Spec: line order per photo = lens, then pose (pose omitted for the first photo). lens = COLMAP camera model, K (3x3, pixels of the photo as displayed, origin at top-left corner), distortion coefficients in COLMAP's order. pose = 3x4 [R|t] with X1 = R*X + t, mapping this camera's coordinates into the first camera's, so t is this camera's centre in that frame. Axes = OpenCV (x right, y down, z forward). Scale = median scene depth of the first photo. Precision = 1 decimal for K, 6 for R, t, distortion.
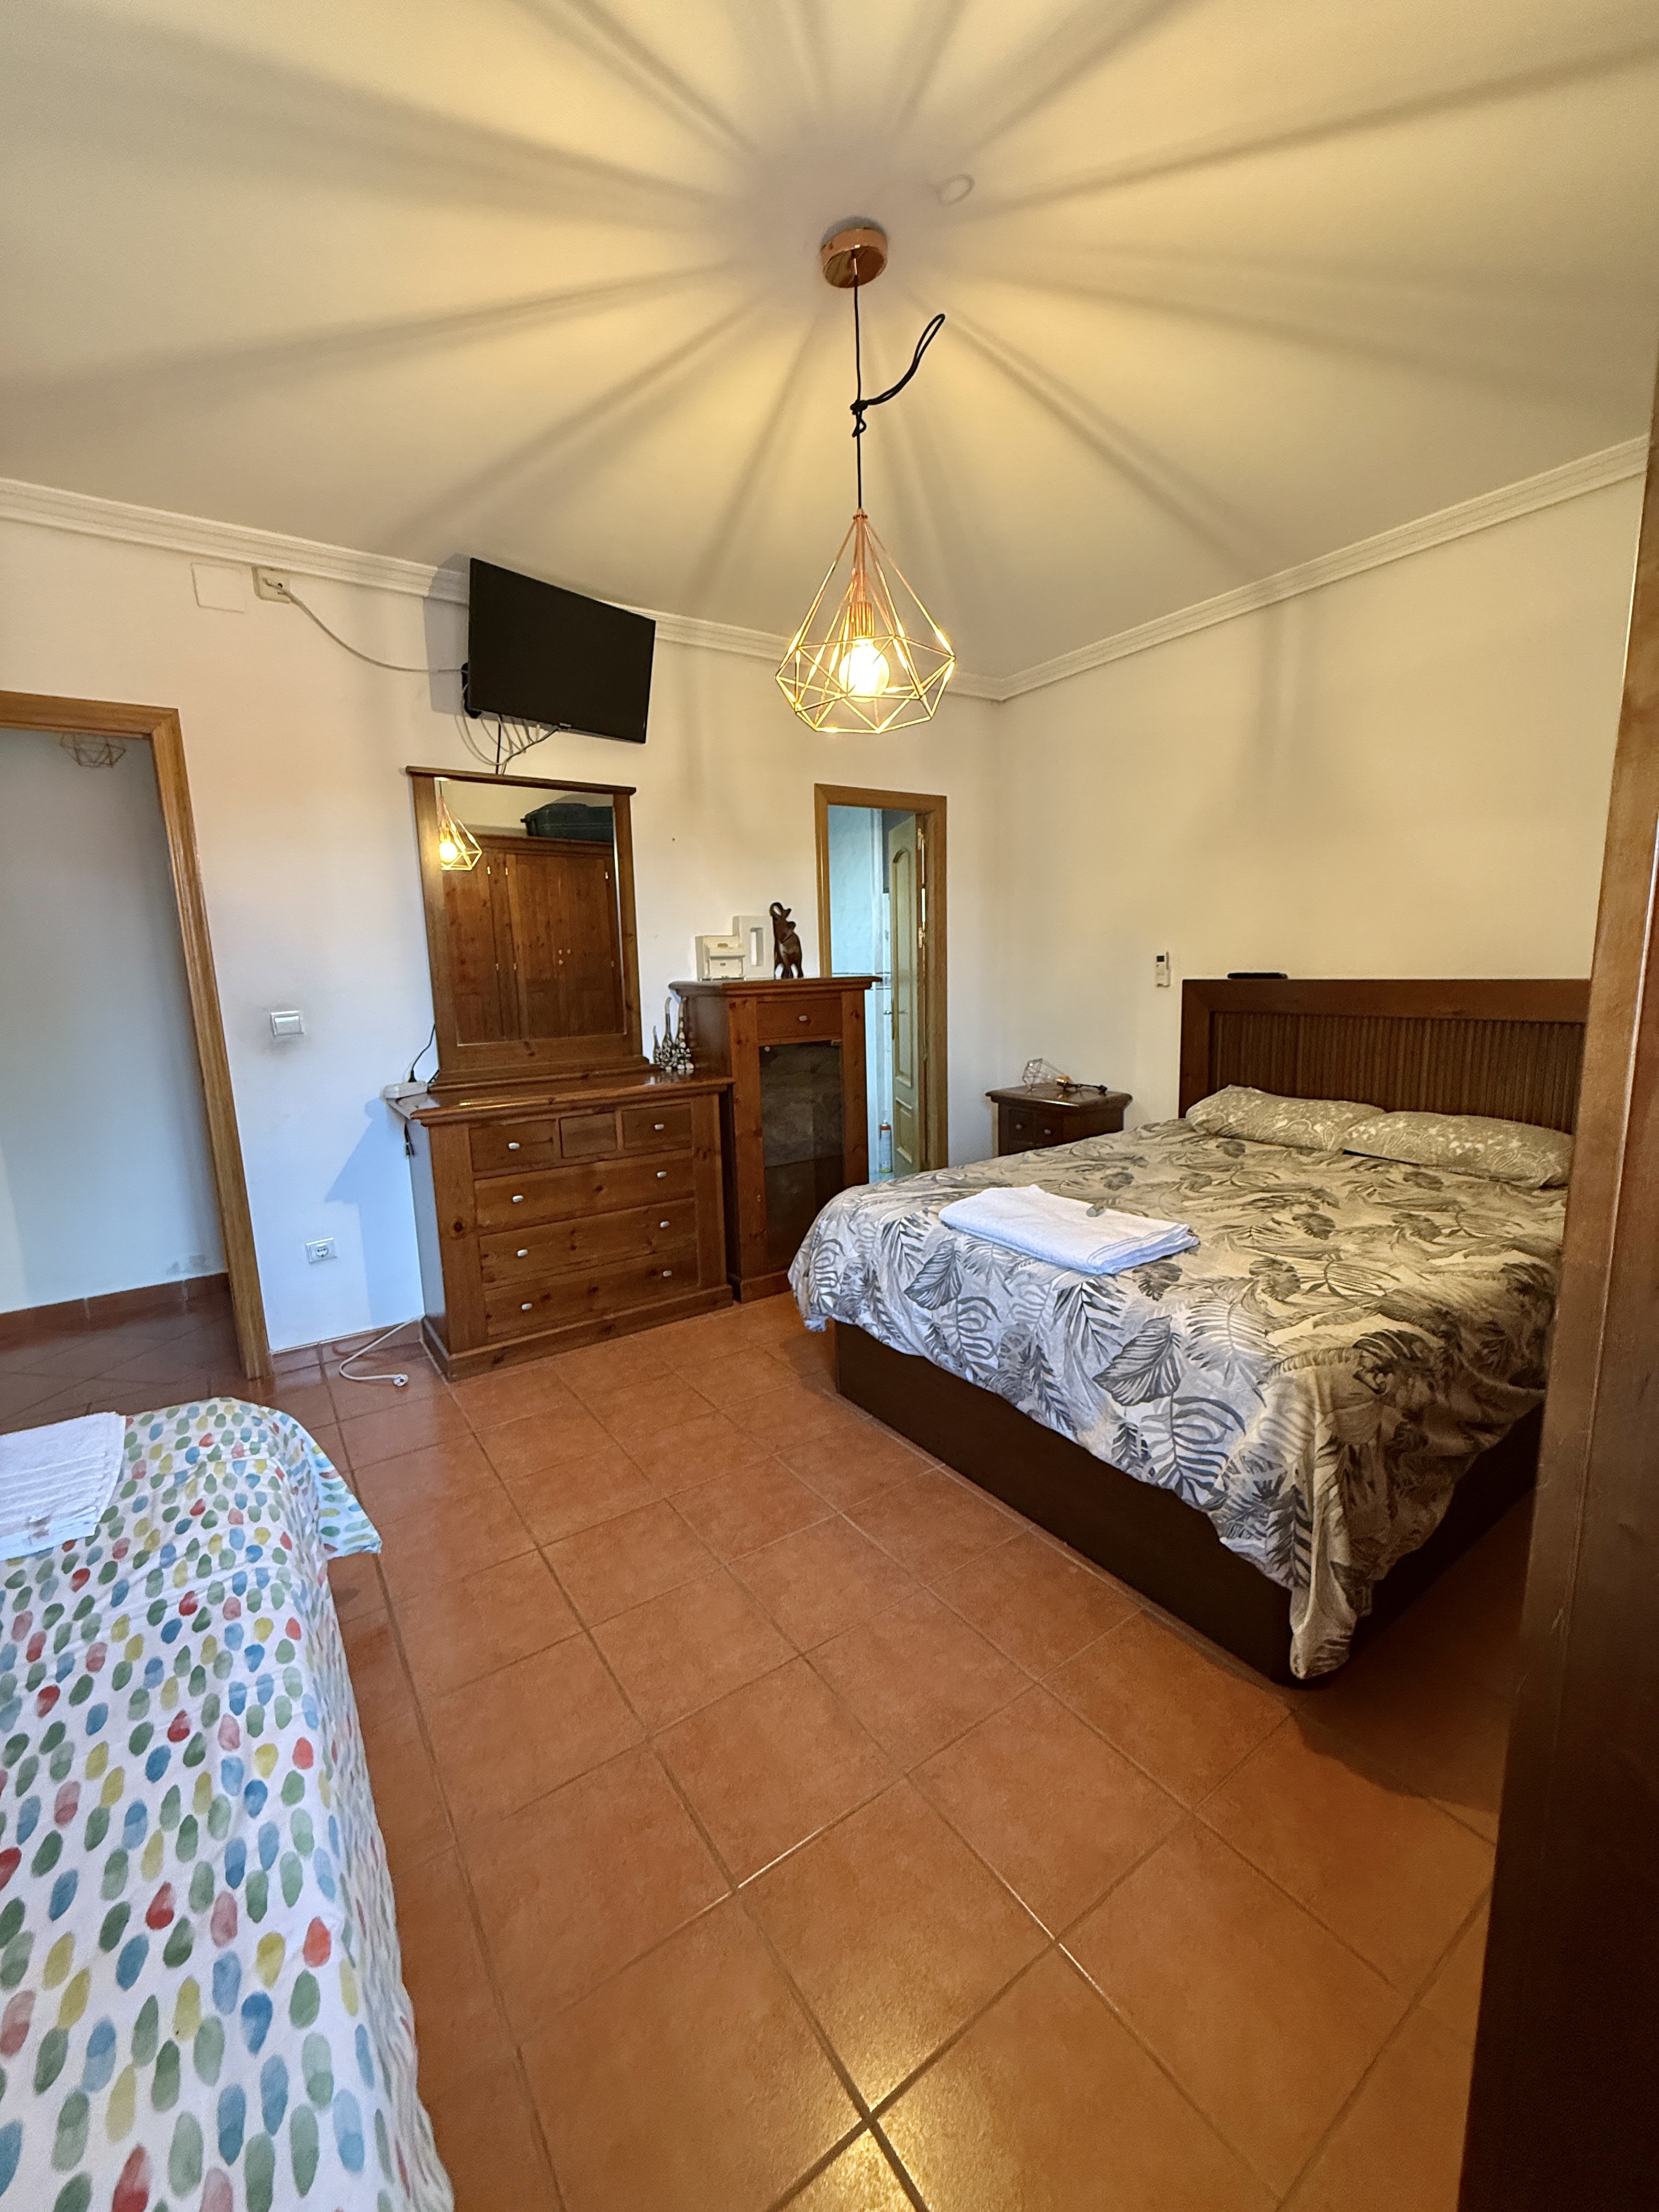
lens RADIAL K [[884.7, 0, 842.8], [0, 884.7, 1114.2], [0, 0, 1]] dist [0.005514, 0.000203]
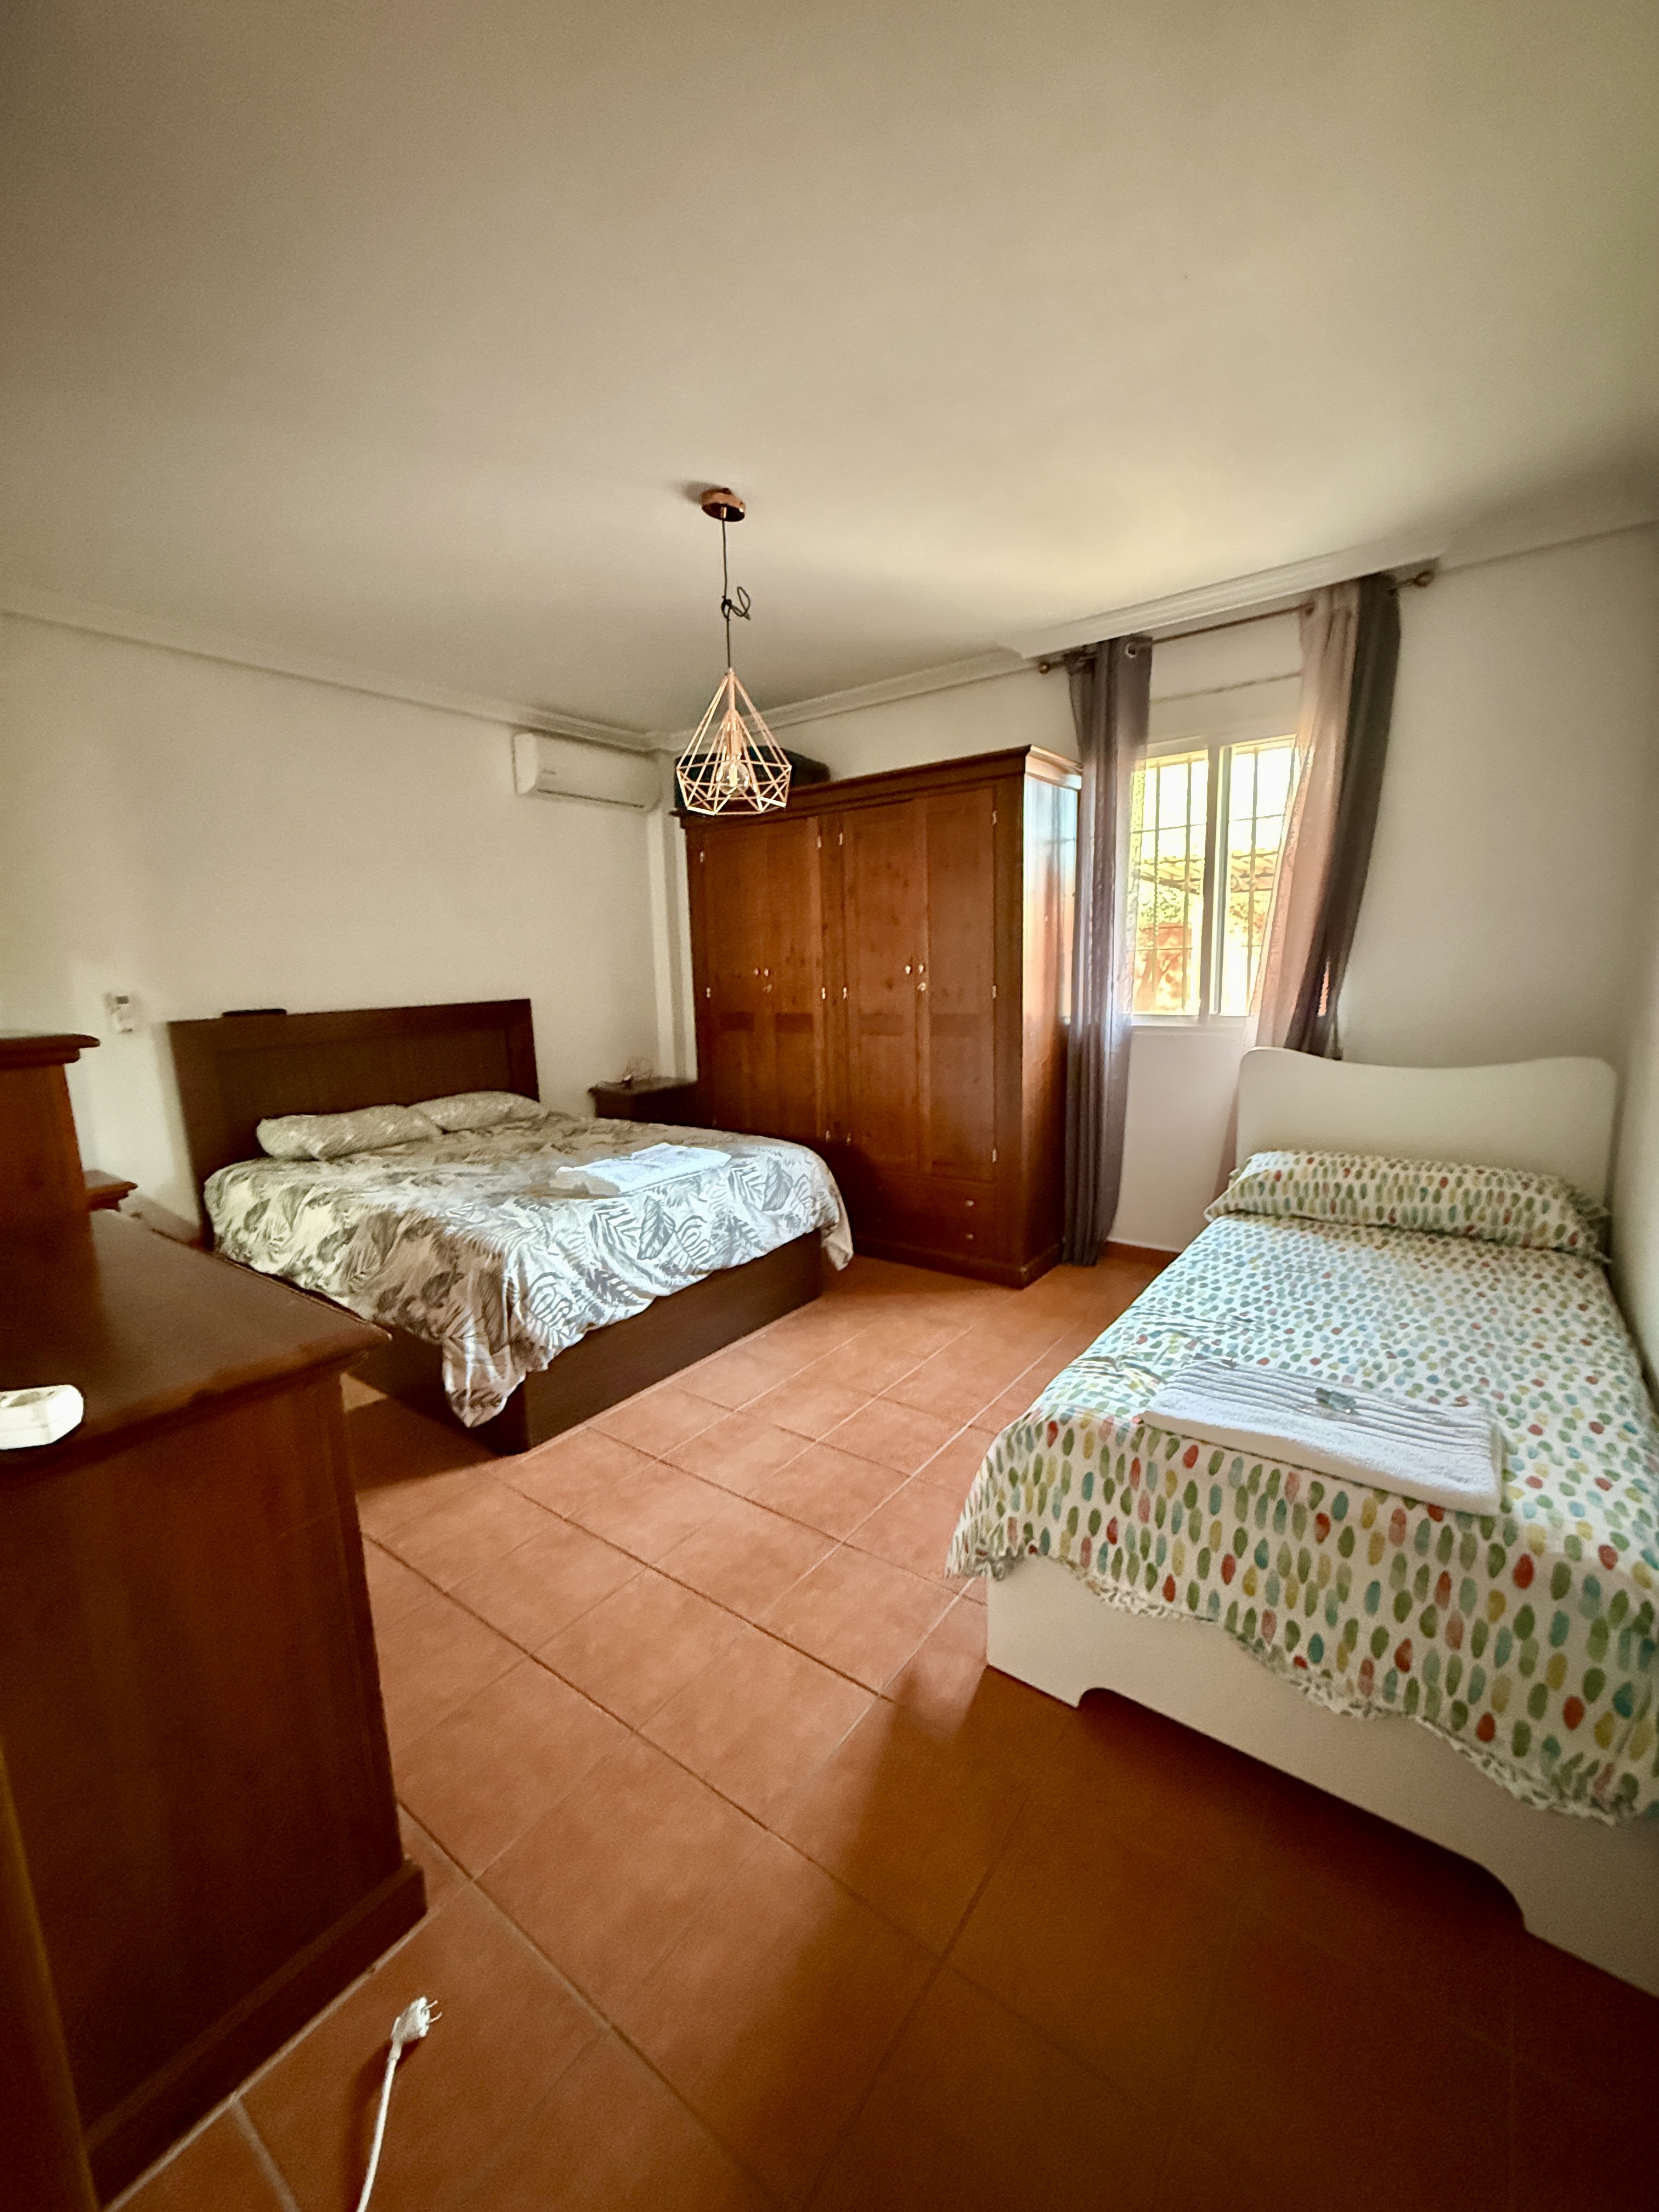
lens RADIAL K [[884.7, 0, 837.7], [0, 884.7, 1101.9], [0, 0, 1]] dist [0.005514, 0.000203]
pose [[-0.325073, -0.123474, 0.937594, -1.140363], [0.211763, 0.956759, 0.199419, -0.183534], [-0.921675, 0.263373, -0.284869, 1.084716]]
